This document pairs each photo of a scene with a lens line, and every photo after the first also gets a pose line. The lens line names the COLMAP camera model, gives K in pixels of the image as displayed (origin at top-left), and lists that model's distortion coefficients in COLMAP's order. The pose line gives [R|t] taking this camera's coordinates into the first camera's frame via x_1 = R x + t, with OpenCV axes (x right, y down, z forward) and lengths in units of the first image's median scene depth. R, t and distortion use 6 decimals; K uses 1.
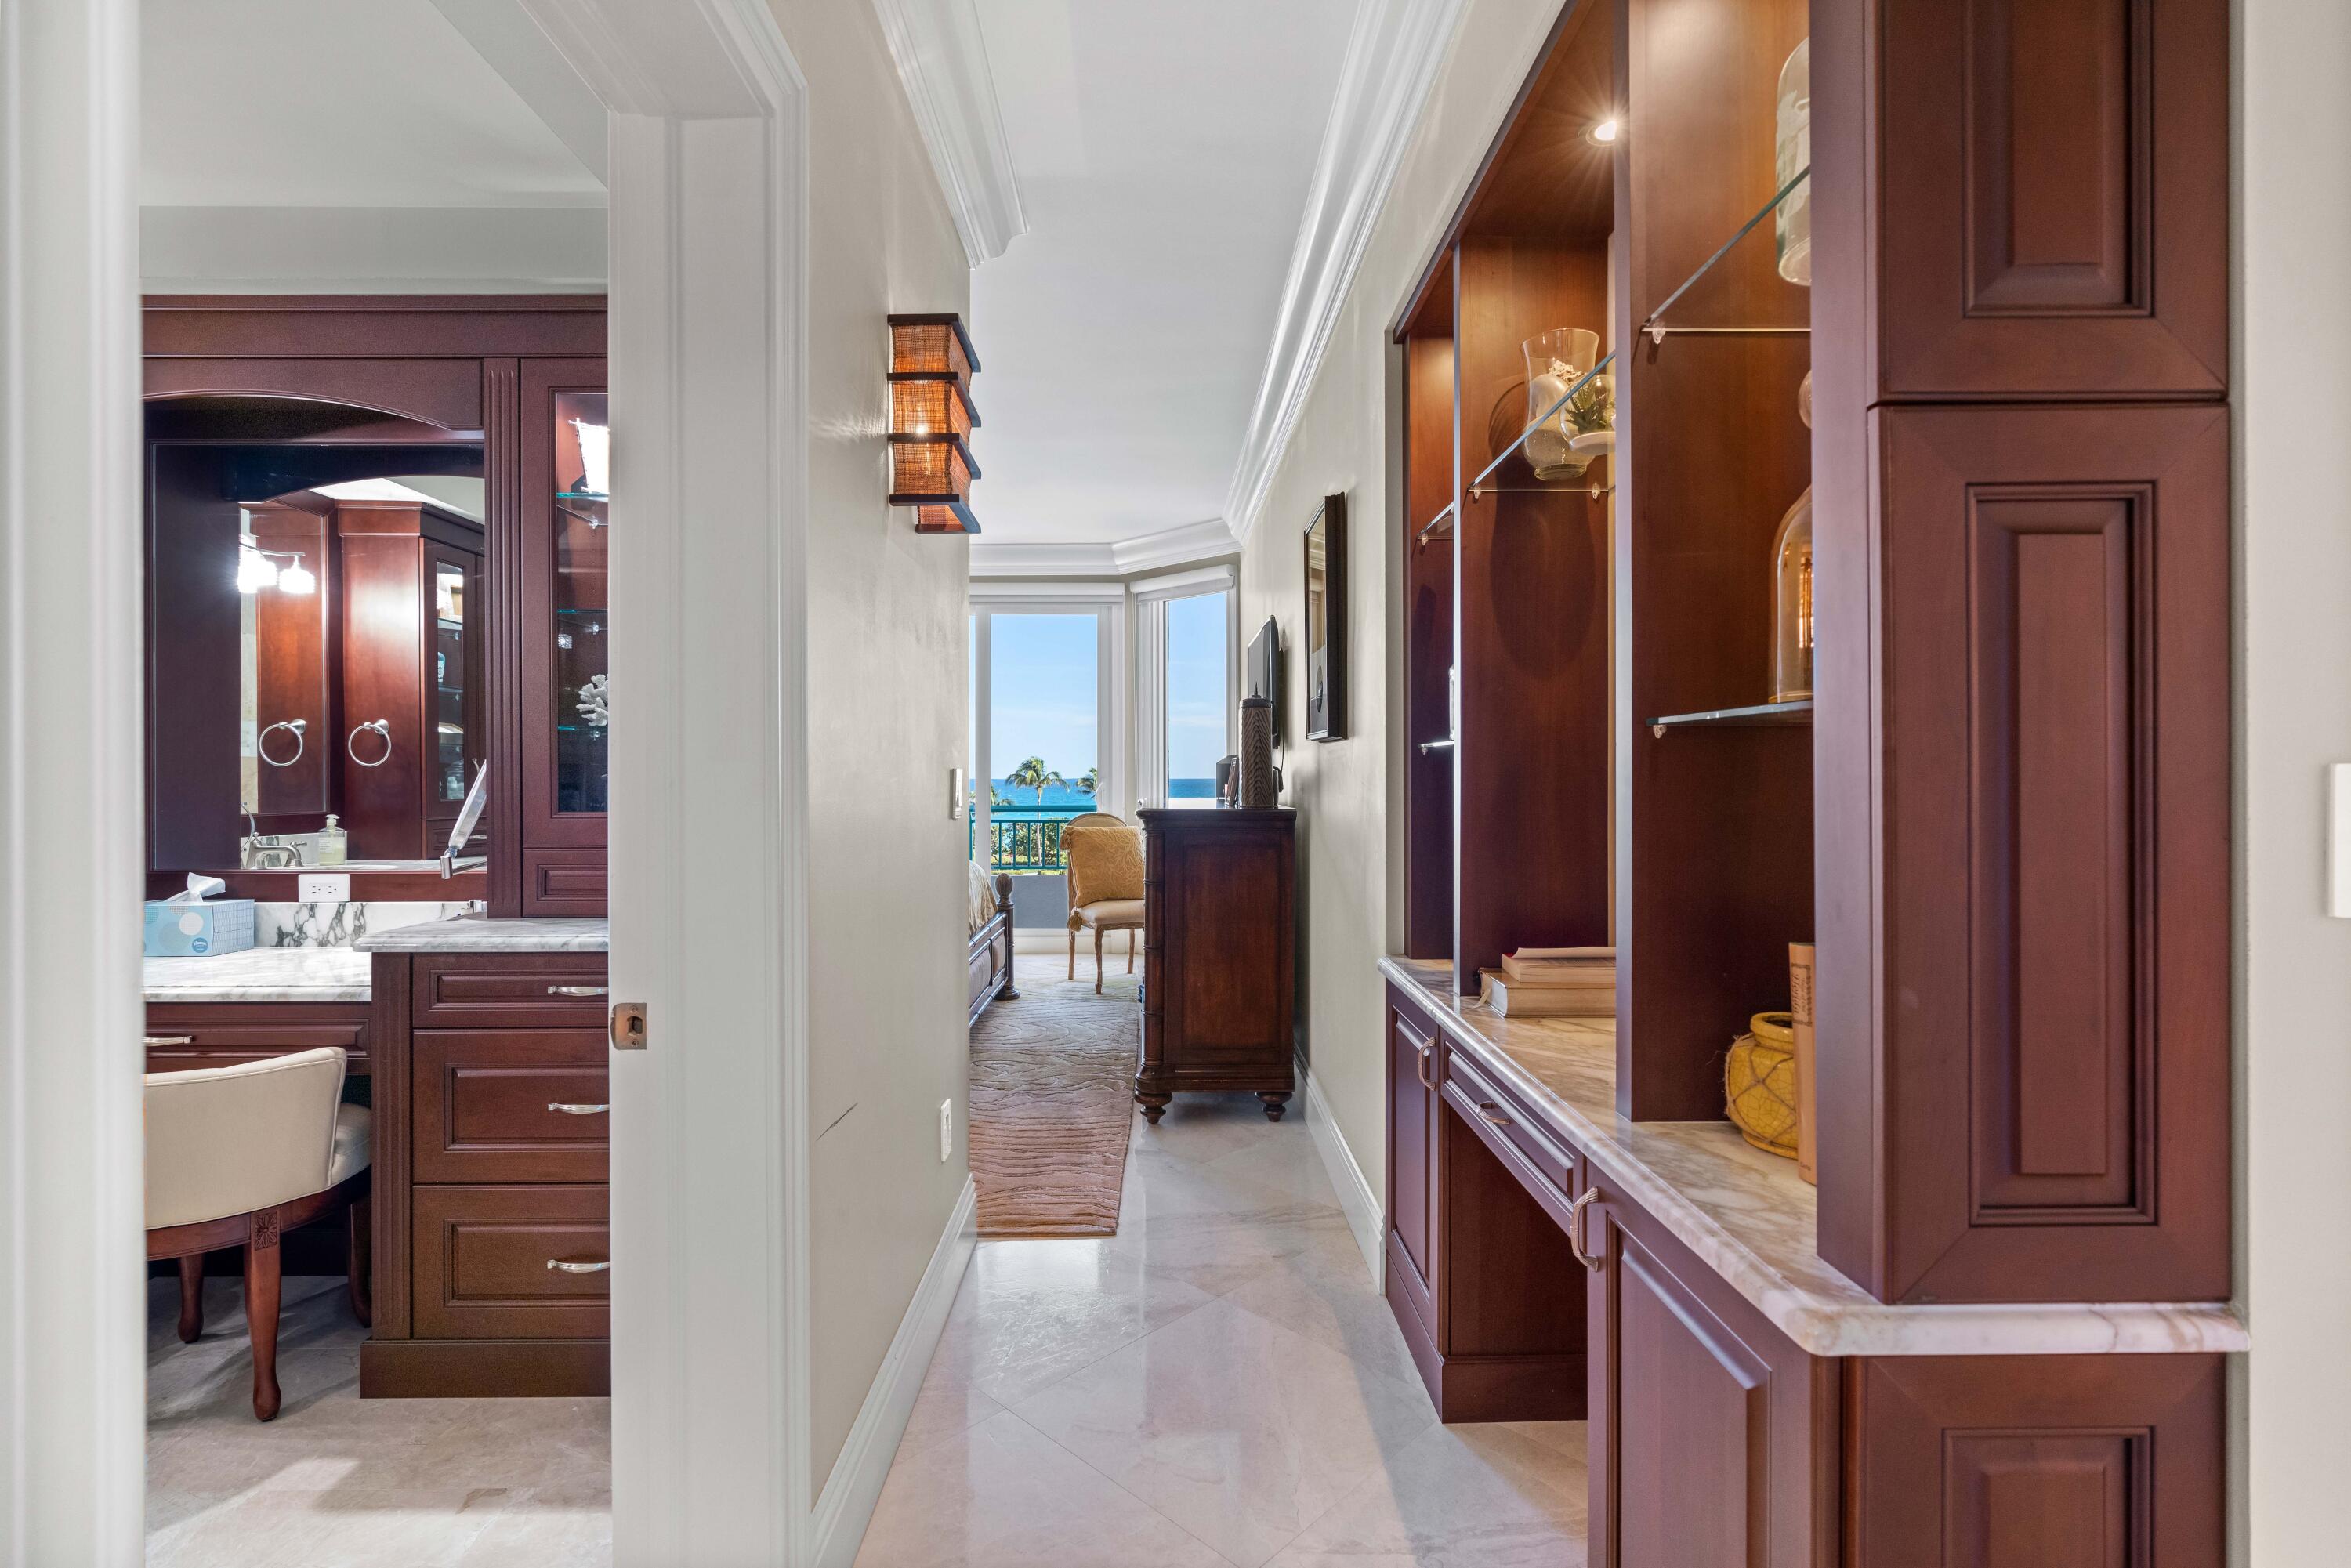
lens RADIAL K [[1068.1, 0, 1172.9], [0, 1068.1, 778.7], [0, 0, 1]] dist [-0.010358, 0.000879]
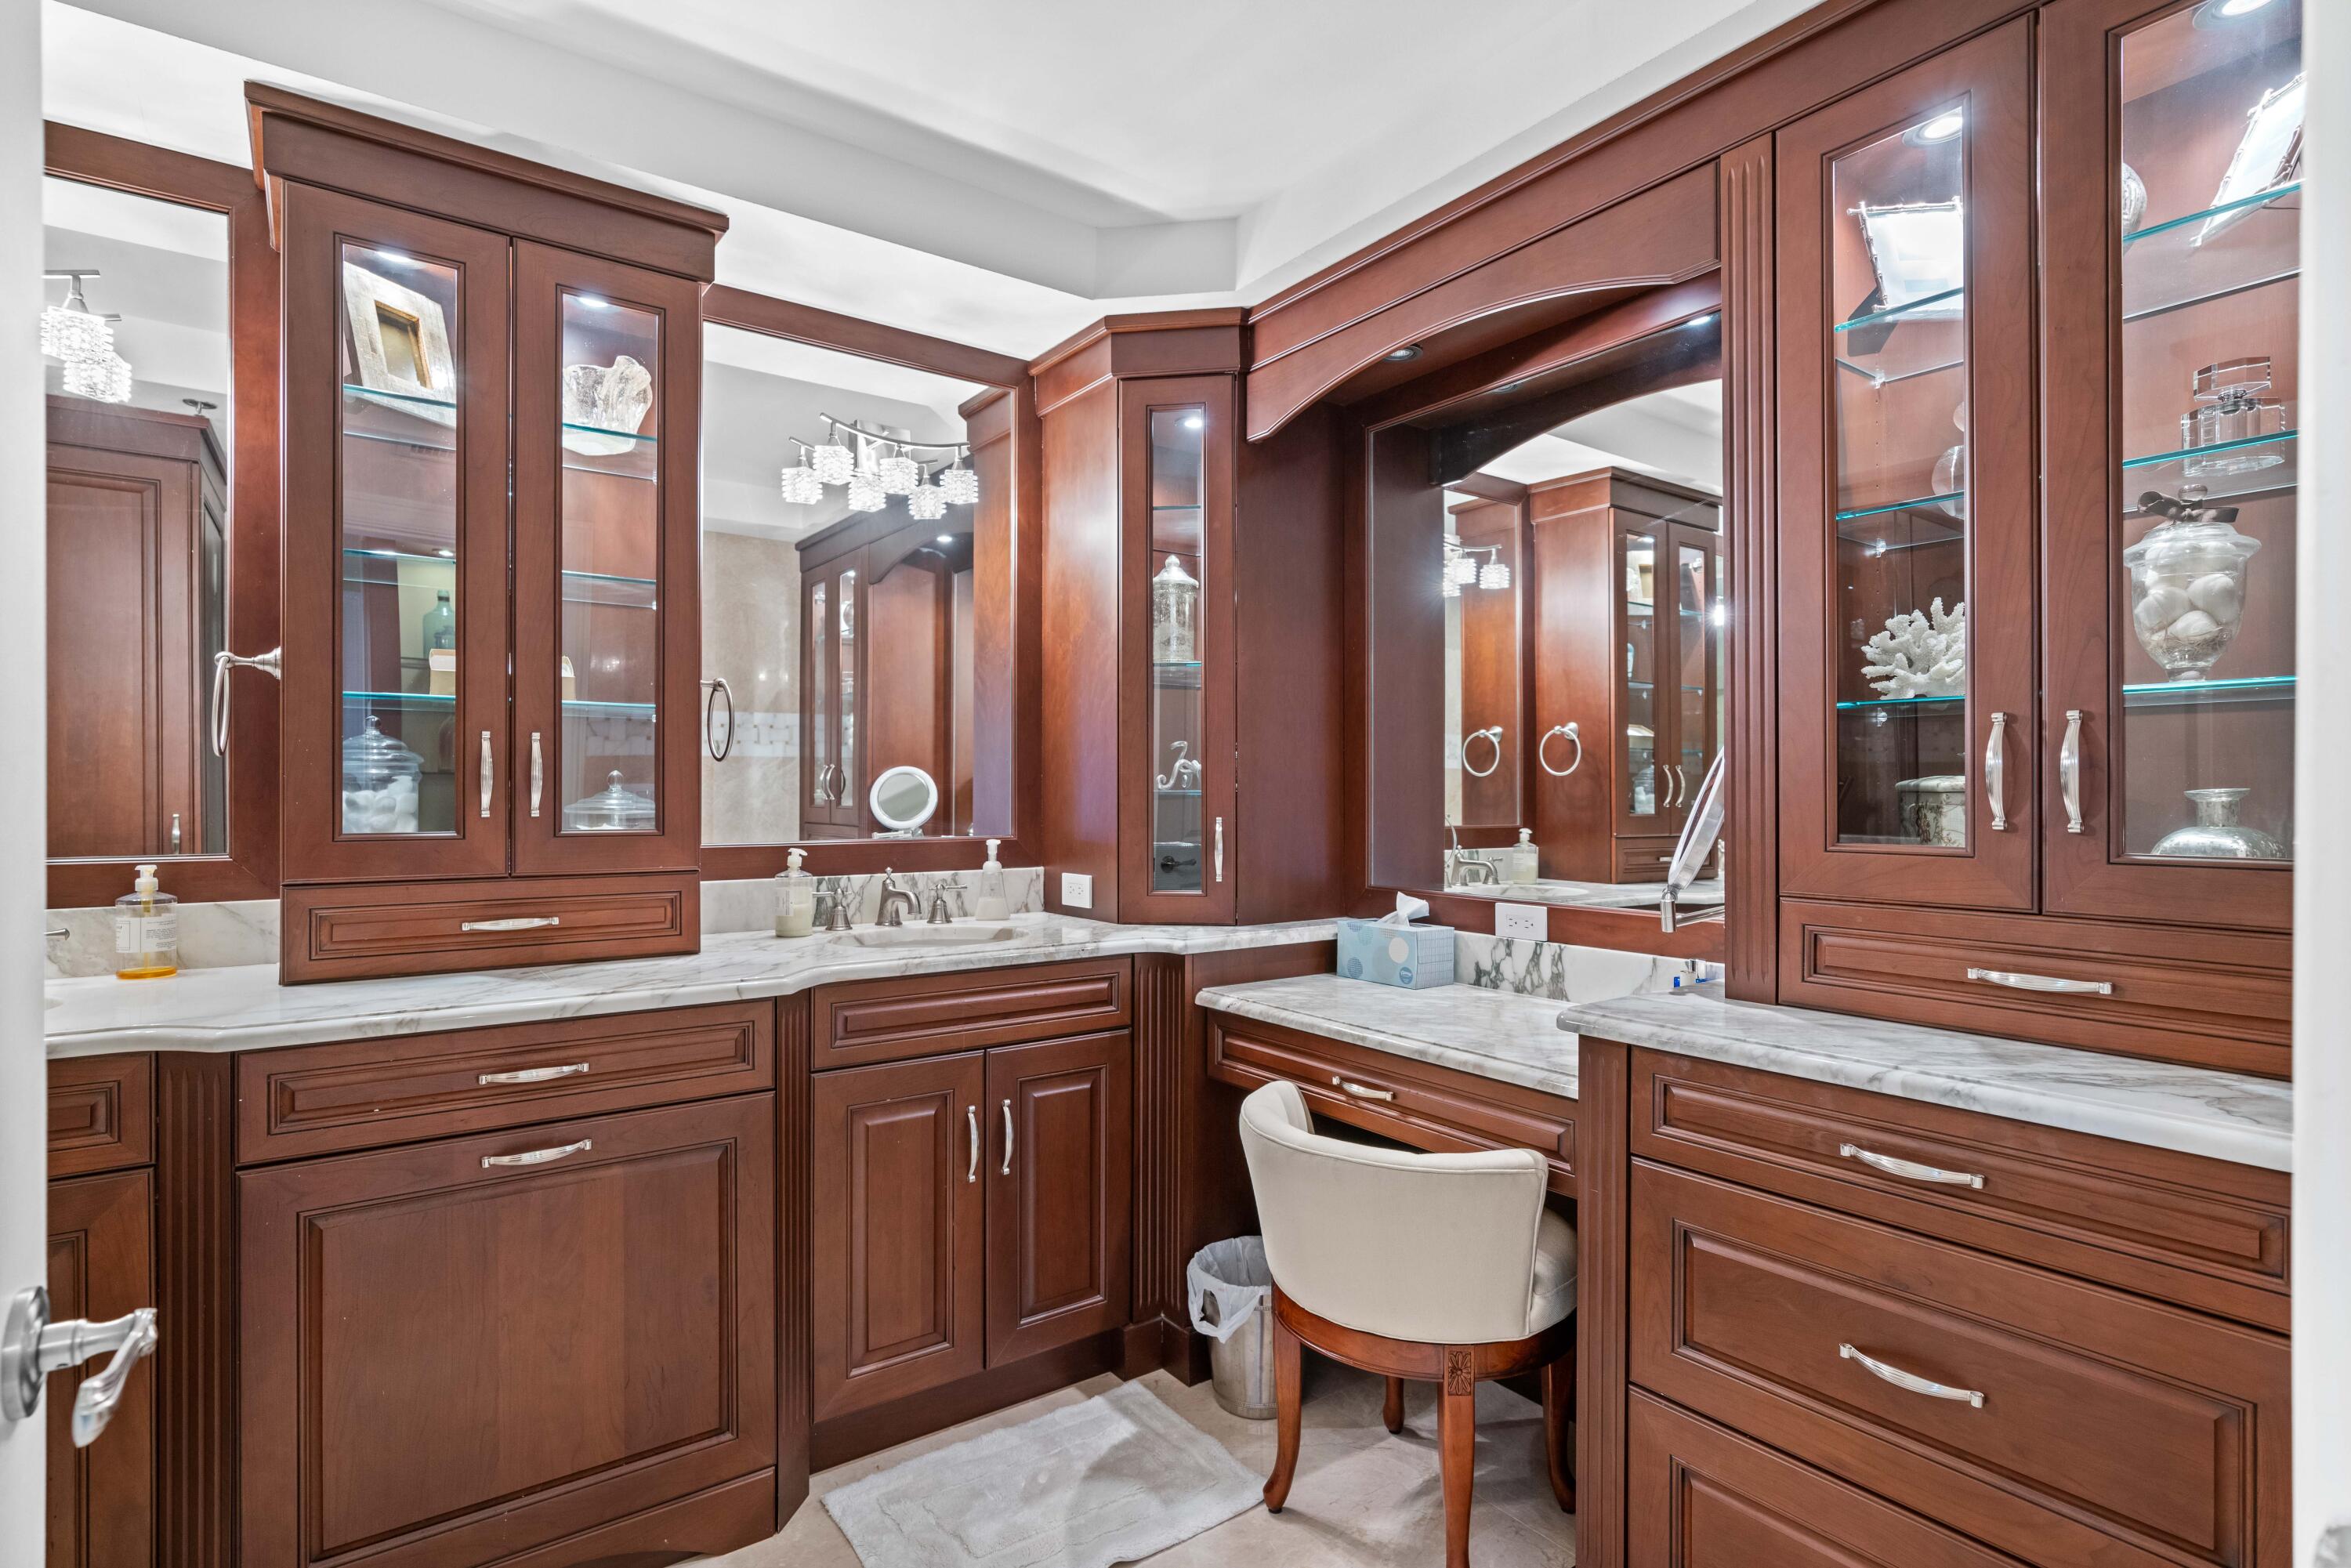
lens RADIAL K [[1145.5, 0, 1177.5], [0, 1145.5, 789.2], [0, 0, 1]] dist [0.000014, -0.000285]
pose [[0.573355, -0.000528, -0.819307, -0.225473], [-0.000438, 0.999999, -0.000951, 0.001196], [0.819307, 0.000904, 0.573354, 0.273696]]
